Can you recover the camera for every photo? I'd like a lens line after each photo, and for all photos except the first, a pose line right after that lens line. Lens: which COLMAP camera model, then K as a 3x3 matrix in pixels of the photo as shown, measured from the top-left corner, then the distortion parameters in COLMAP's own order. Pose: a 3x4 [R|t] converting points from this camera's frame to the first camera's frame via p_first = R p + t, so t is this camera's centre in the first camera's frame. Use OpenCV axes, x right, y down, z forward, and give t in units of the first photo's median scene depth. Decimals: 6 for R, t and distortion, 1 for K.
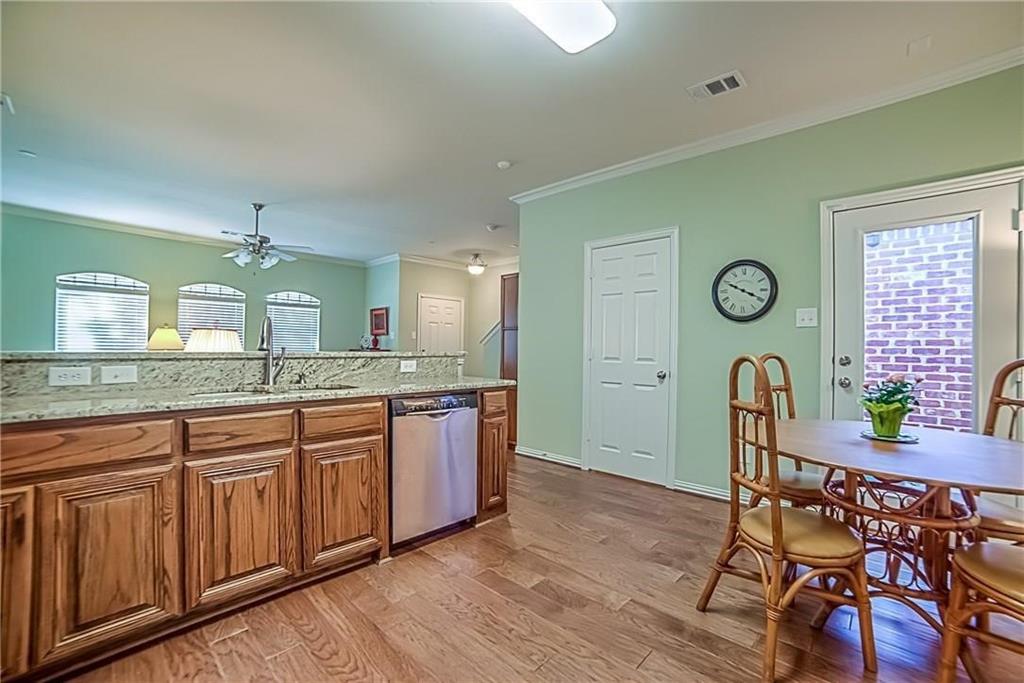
lens RADIAL K [[423.3, 0, 522.7], [0, 423.3, 346.4], [0, 0, 1]] dist [-0.103893, 0.035329]
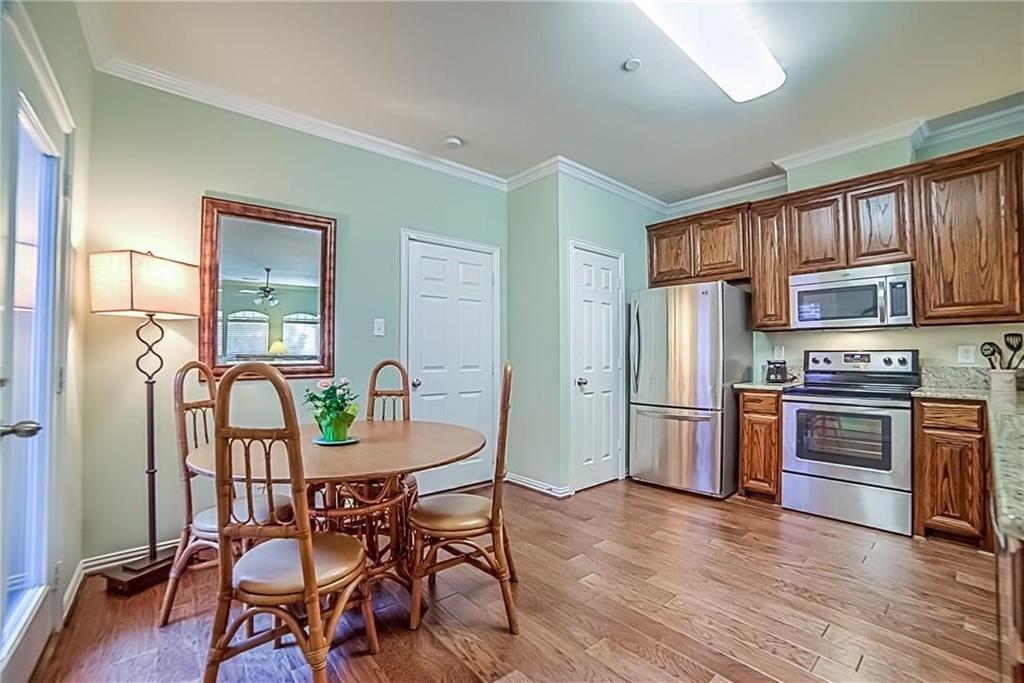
lens RADIAL K [[431.8, 0, 525.1], [0, 431.8, 346.5], [0, 0, 1]] dist [-0.109009, 0.038957]
pose [[-0.993926, -0.010985, 0.109502, 0.228502], [-0.013882, 0.999572, -0.025736, 0.006556], [-0.109172, -0.027100, -0.993653, 1.431375]]
